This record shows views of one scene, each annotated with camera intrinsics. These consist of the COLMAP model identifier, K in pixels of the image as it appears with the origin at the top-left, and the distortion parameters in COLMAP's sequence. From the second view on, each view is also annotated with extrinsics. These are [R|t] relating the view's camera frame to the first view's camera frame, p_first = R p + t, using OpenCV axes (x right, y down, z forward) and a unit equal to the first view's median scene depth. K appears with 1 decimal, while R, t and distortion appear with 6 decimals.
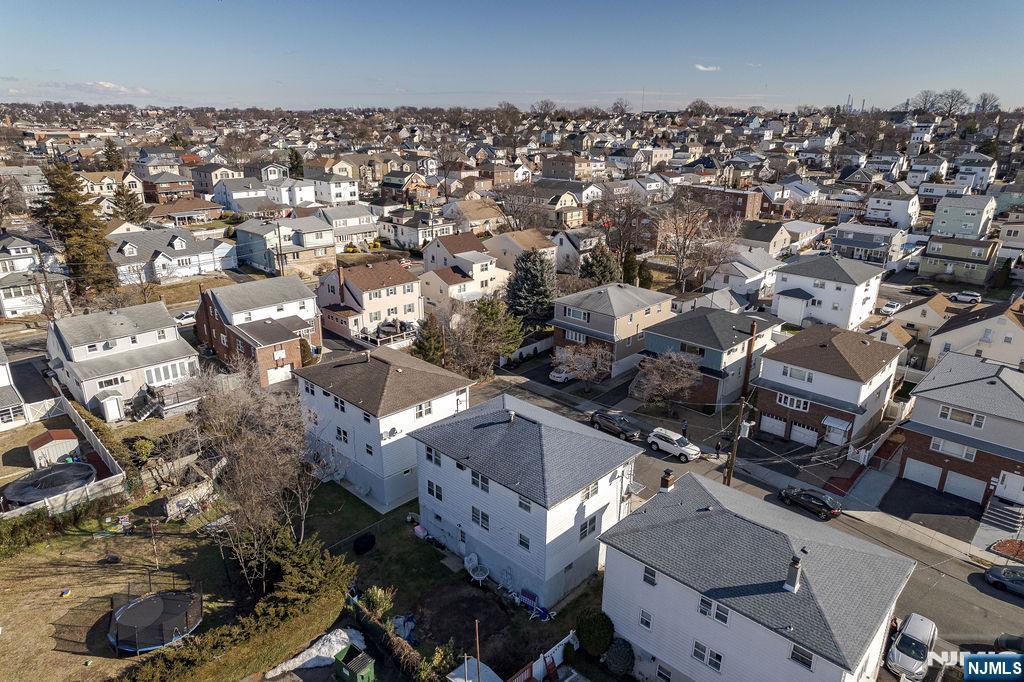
lens RADIAL K [[652.9, 0, 513.8], [0, 652.9, 336.5], [0, 0, 1]] dist [-0.050818, 0.052102]
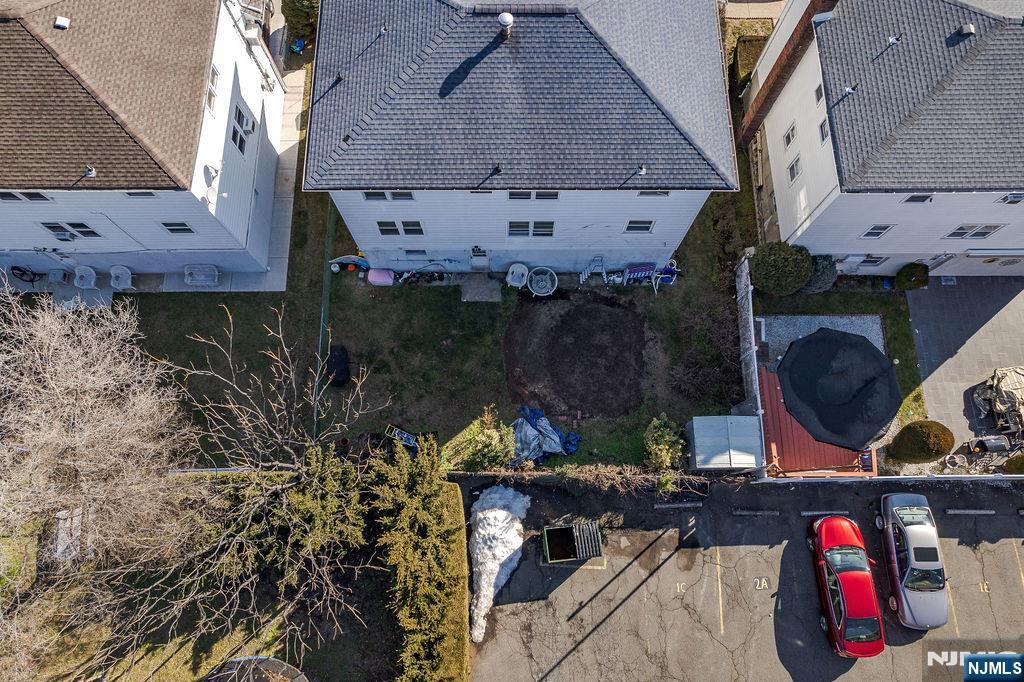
lens RADIAL K [[652.9, 0, 514.5], [0, 652.9, 340.3], [0, 0, 1]] dist [-0.050818, 0.052102]
pose [[0.716955, -0.671956, 0.185610, -0.162049], [0.224693, 0.474788, 0.850935, -0.104961], [-0.659916, -0.568376, 0.491385, 0.489431]]
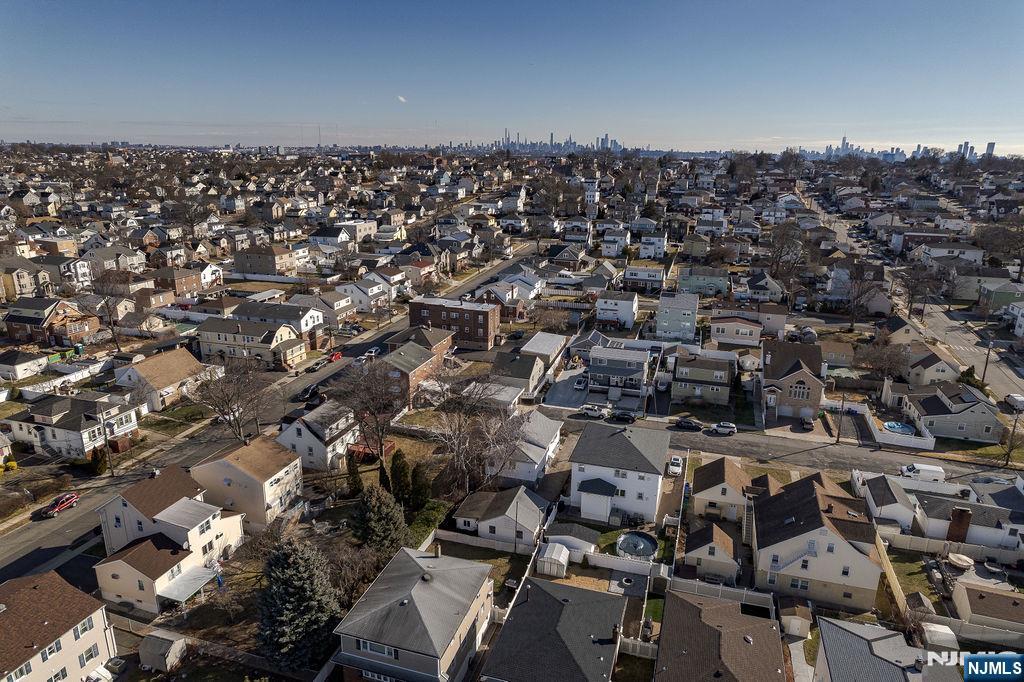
lens RADIAL K [[652.9, 0, 516.6], [0, 652.9, 336.3], [0, 0, 1]] dist [-0.050818, 0.052102]
pose [[0.891297, -0.125739, 0.435637, -0.039154], [0.145255, 0.989326, -0.011636, -0.431723], [-0.429524, 0.073649, 0.900047, 0.364021]]
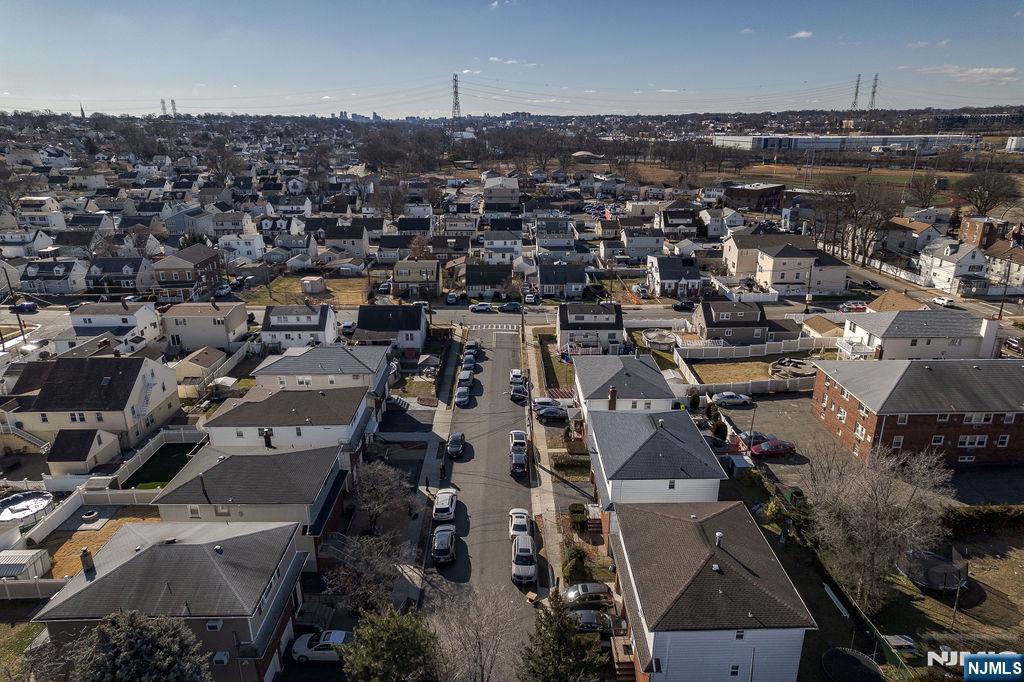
lens RADIAL K [[652.9, 0, 514.2], [0, 652.9, 335.4], [0, 0, 1]] dist [-0.050818, 0.052102]
pose [[-0.702602, -0.232849, 0.672407, -0.473347], [0.225390, 0.823468, 0.520672, -0.575844], [-0.674944, 0.517379, -0.526089, 1.329106]]
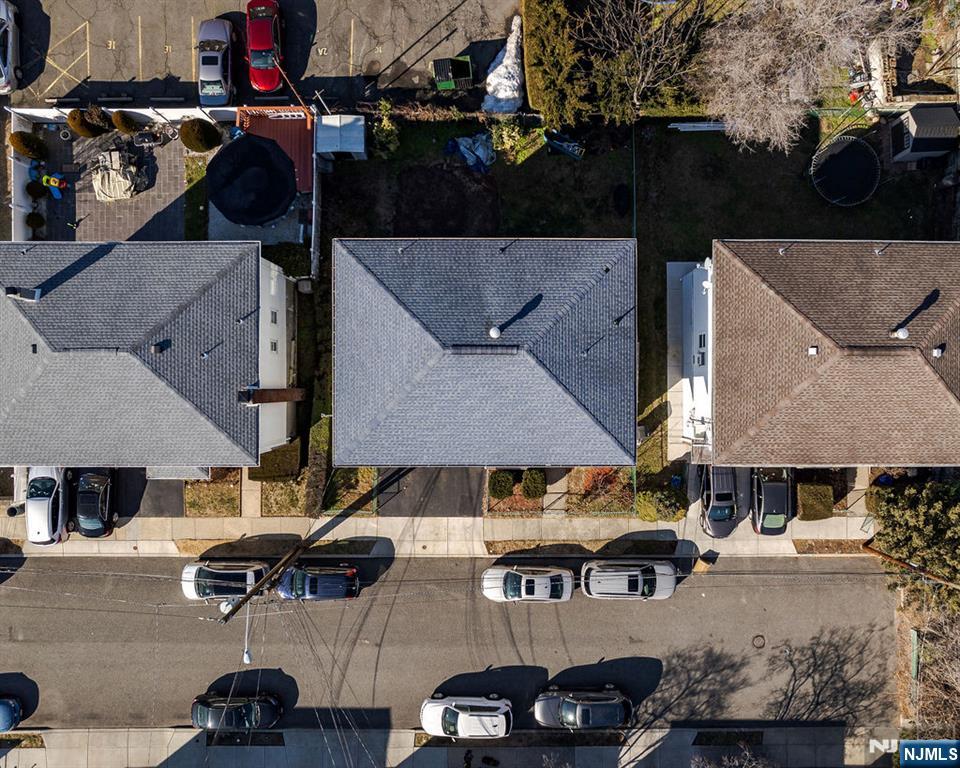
lens RADIAL K [[756.8, 0, 515.1], [0, 756.8, 387.5], [0, 0, 1]] dist [-0.041047, 0.032829]
pose [[-0.719424, 0.694235, -0.021621, 0.024474], [-0.244344, -0.223825, 0.943503, -0.411561], [0.650174, 0.684061, 0.330657, 0.598153]]
